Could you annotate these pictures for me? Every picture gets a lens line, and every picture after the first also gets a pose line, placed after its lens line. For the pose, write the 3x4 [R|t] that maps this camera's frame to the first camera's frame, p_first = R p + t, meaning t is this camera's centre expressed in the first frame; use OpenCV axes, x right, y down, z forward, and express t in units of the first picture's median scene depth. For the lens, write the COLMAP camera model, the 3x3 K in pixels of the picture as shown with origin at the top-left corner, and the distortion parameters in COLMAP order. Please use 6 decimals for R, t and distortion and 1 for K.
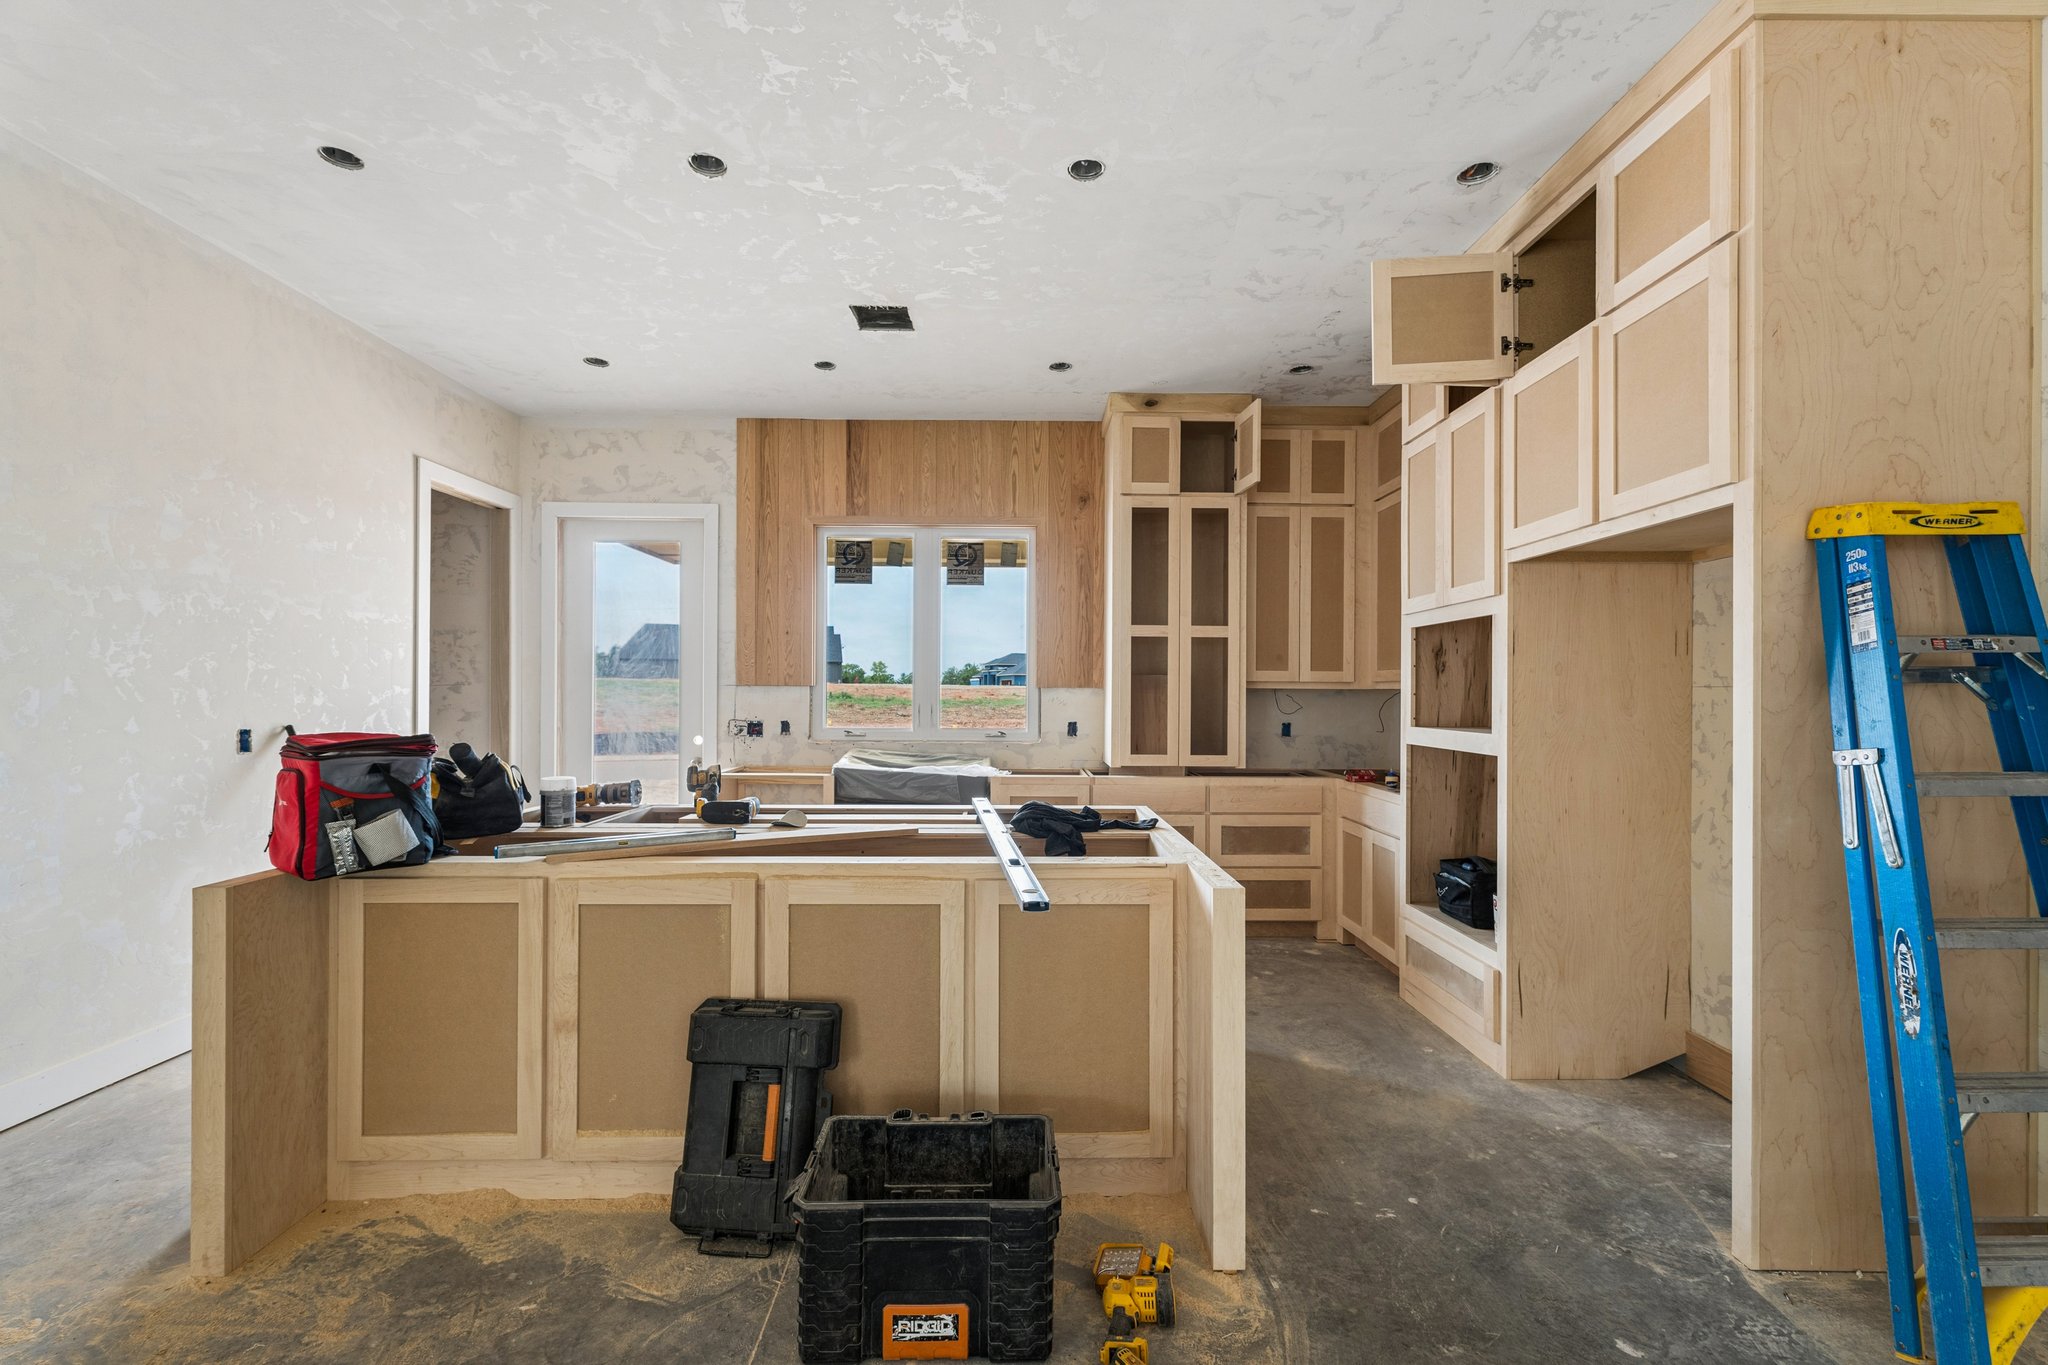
lens RADIAL K [[859.2, 0, 1017.1], [0, 859.2, 688.0], [0, 0, 1]] dist [0.002469, 0.000247]
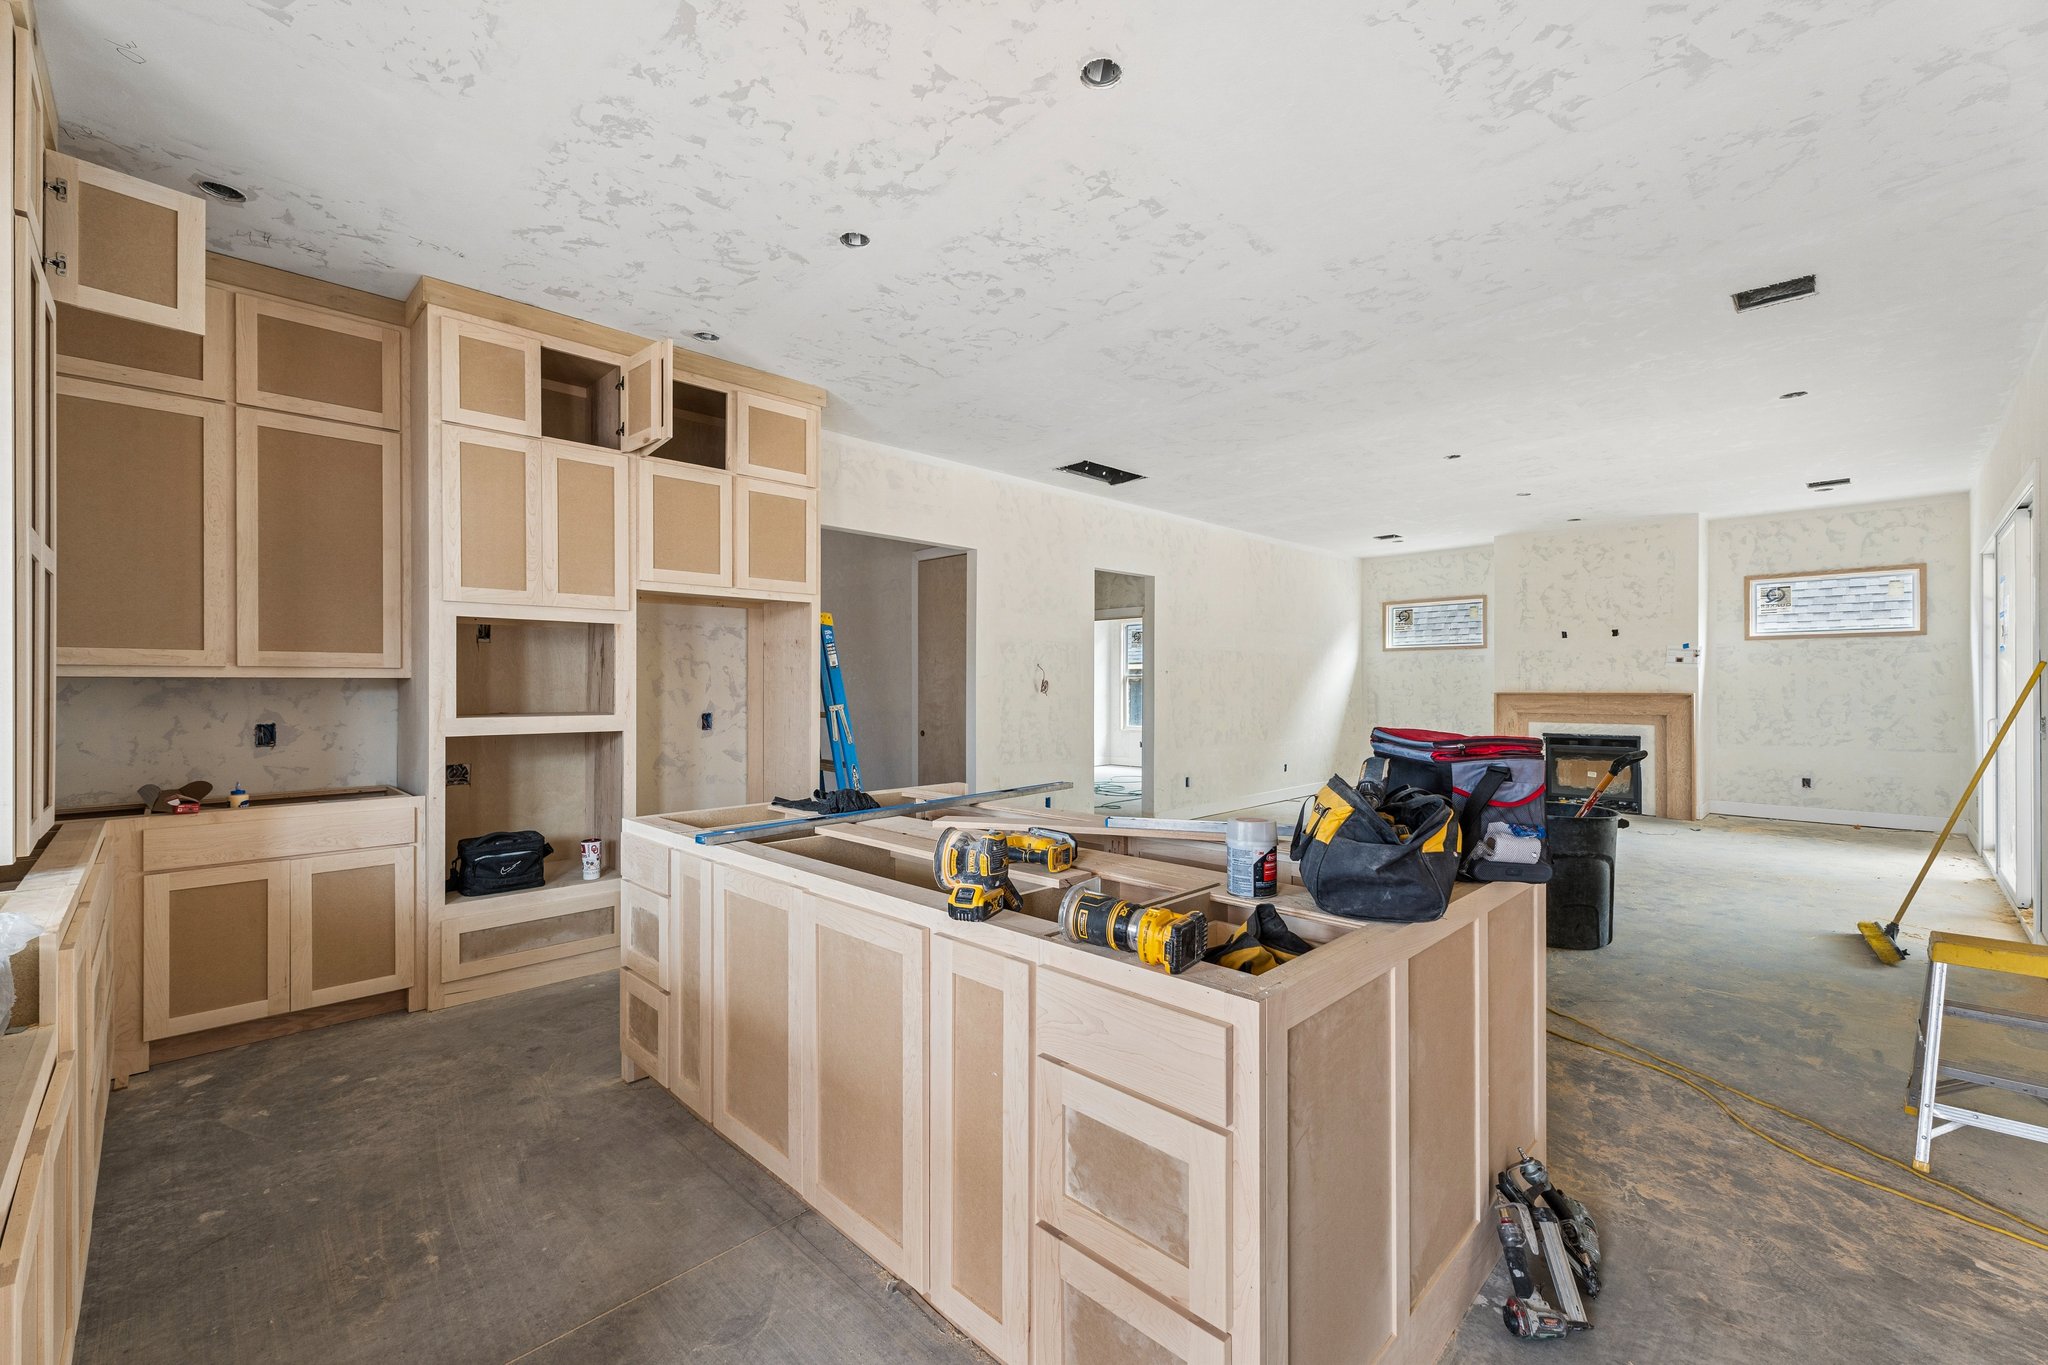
lens RADIAL K [[859.2, 0, 1017.1], [0, 859.2, 688.0], [0, 0, 1]] dist [0.002469, 0.000247]
pose [[-0.694625, -0.004440, 0.719359, -0.692364], [-0.004188, 0.999989, 0.002127, 0.006064], [-0.719360, -0.001535, -0.694636, 1.247546]]
